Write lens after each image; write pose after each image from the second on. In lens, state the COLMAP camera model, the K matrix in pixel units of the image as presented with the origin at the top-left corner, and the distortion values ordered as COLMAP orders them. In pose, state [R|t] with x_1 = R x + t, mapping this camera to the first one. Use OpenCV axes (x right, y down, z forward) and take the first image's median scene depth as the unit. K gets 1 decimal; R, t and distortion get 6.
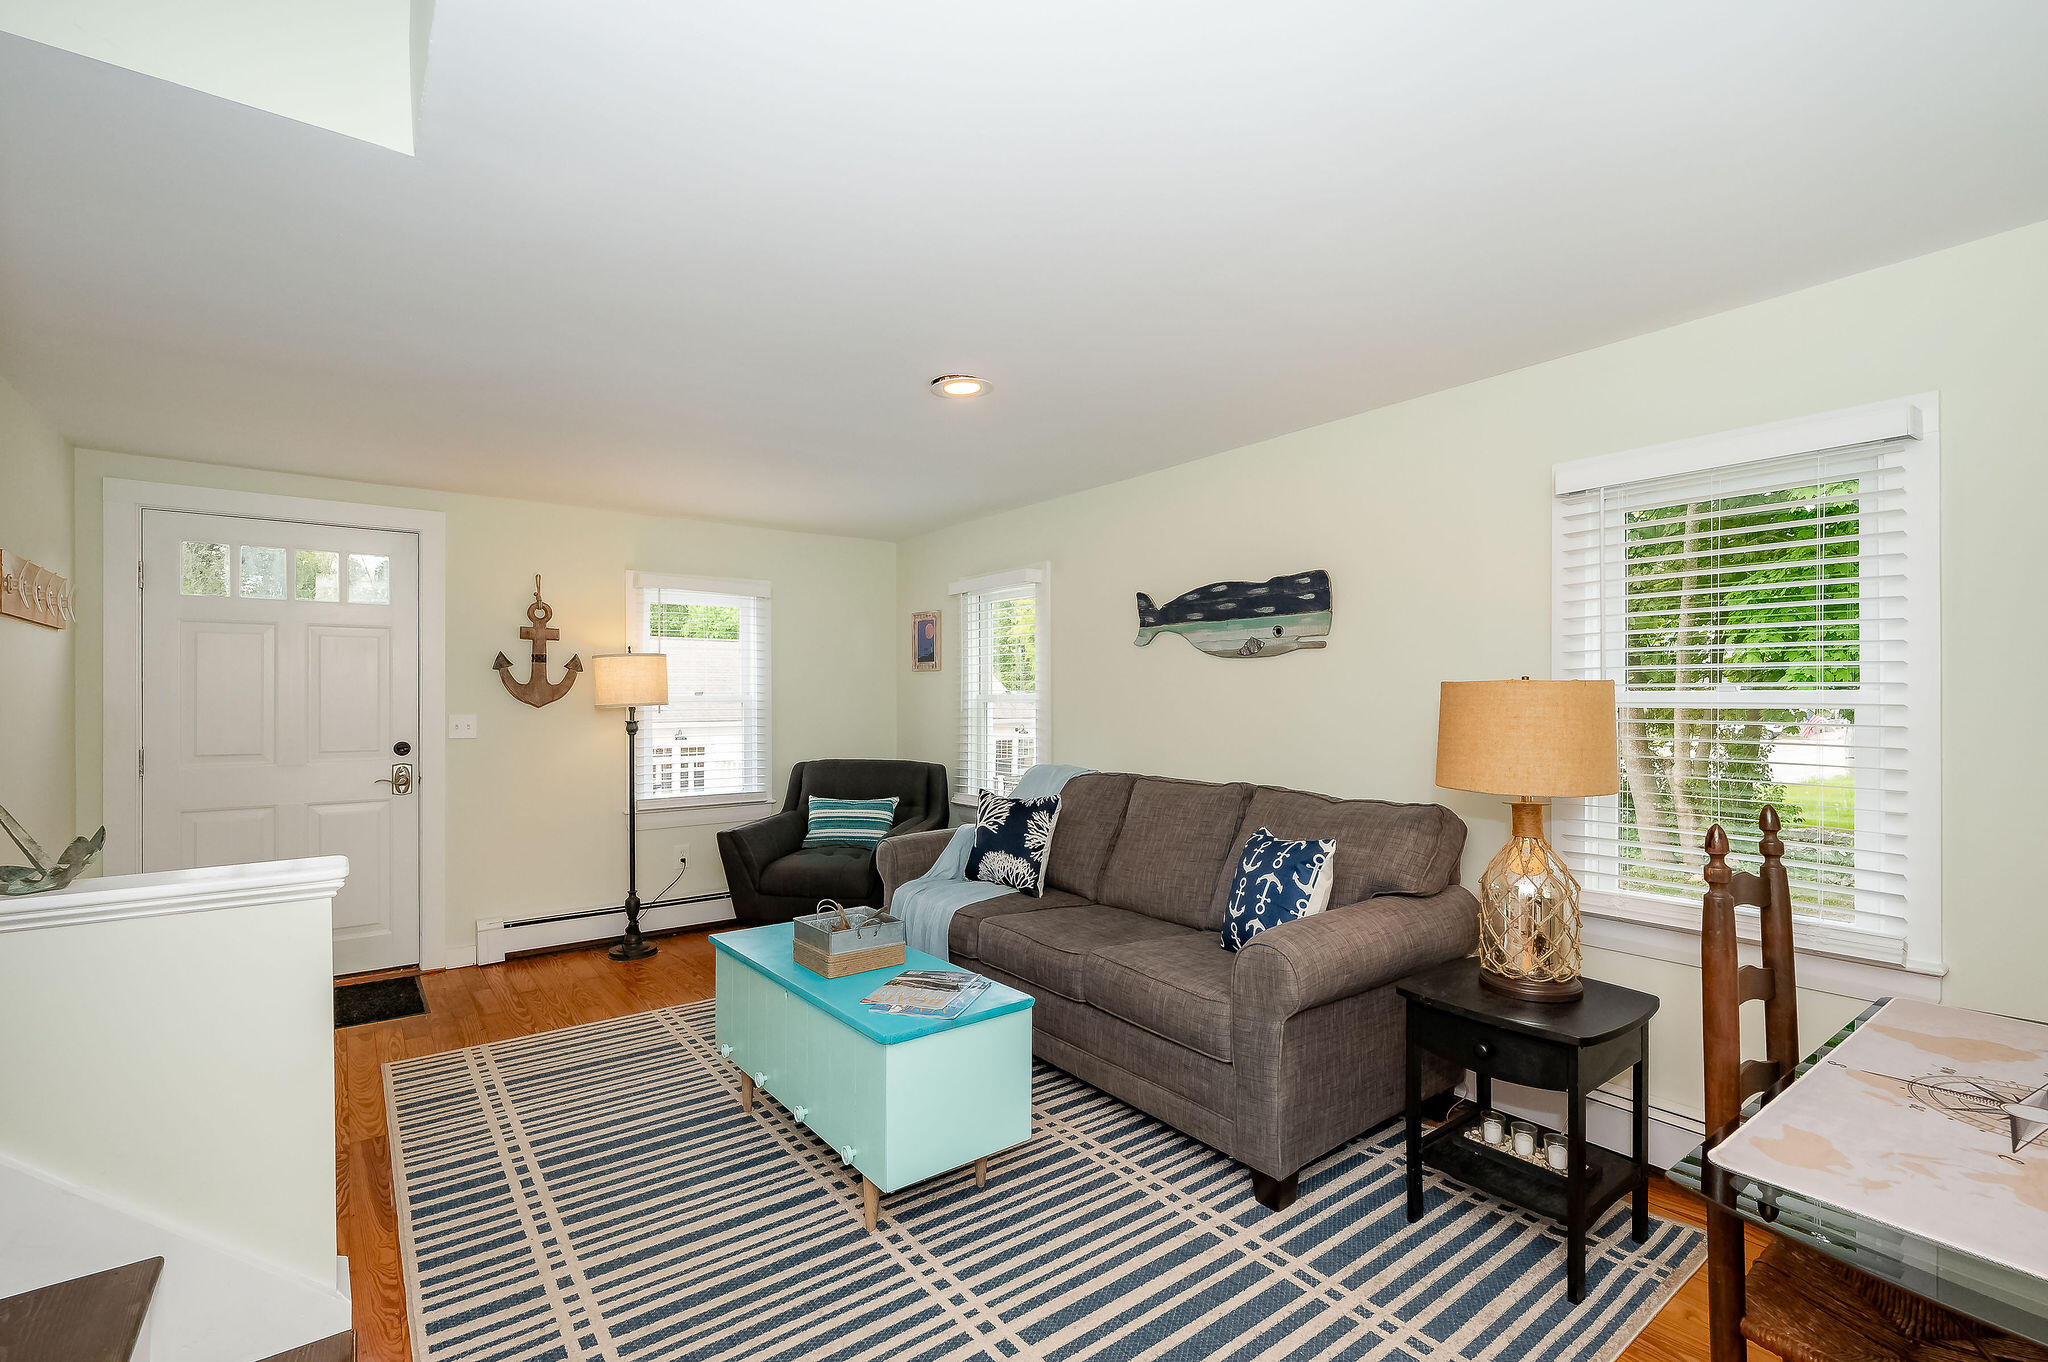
lens RADIAL K [[892.9, 0, 1020.6], [0, 892.9, 688.3], [0, 0, 1]] dist [0.000640, 0.000215]
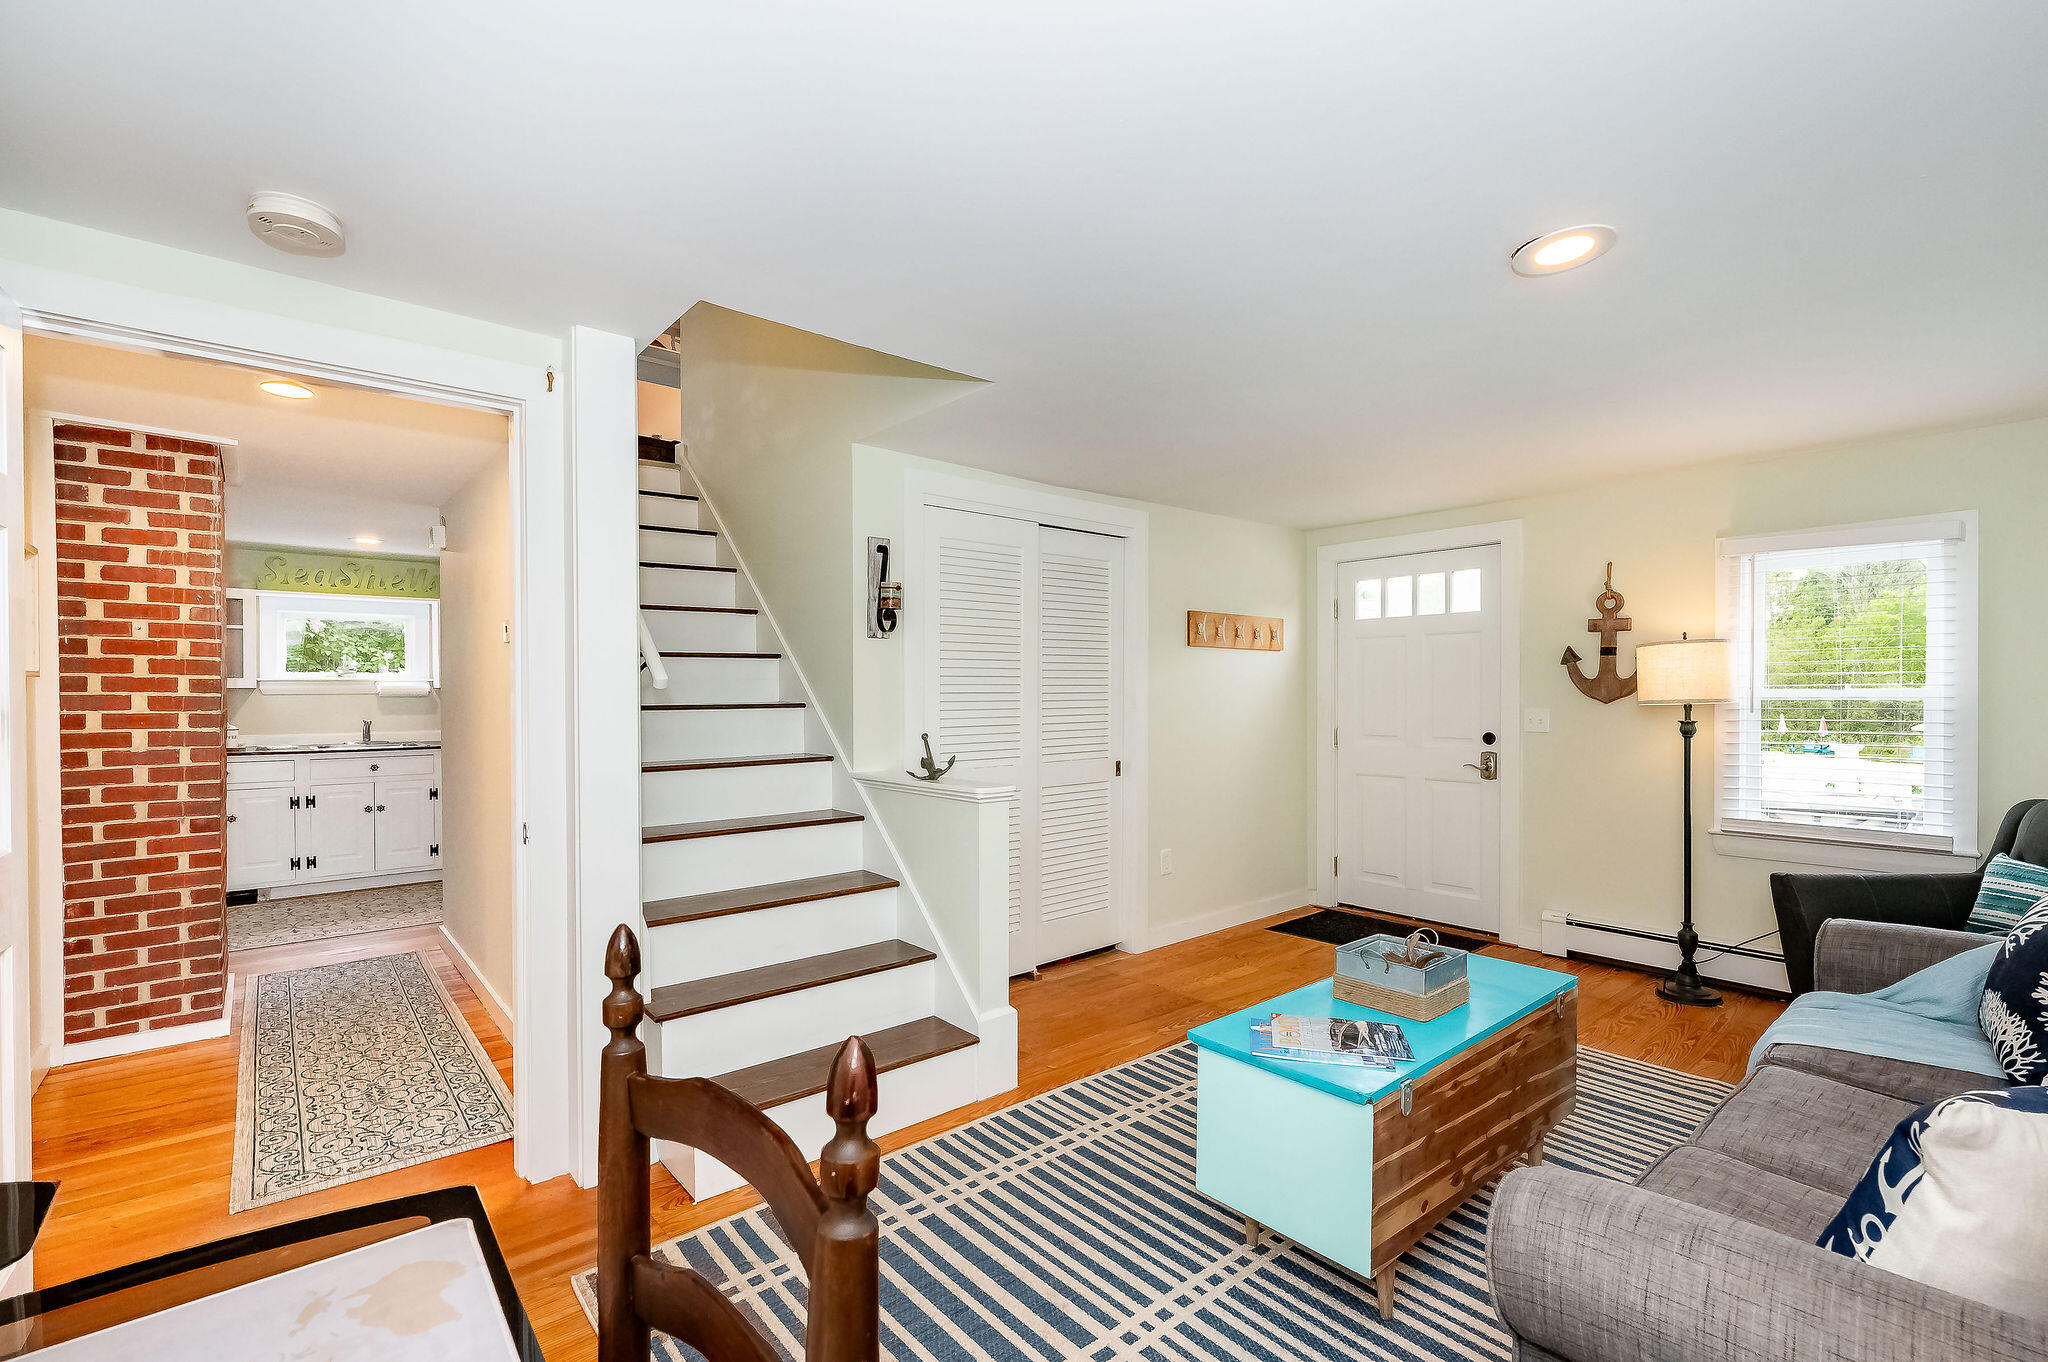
lens RADIAL K [[892.9, 0, 1021.7], [0, 892.9, 693.6], [0, 0, 1]] dist [0.000640, 0.000215]
pose [[0.067556, 0.002403, -0.997713, 0.366701], [0.013210, 0.999907, 0.003302, 0.000119], [0.997628, -0.013403, 0.067518, 0.323630]]
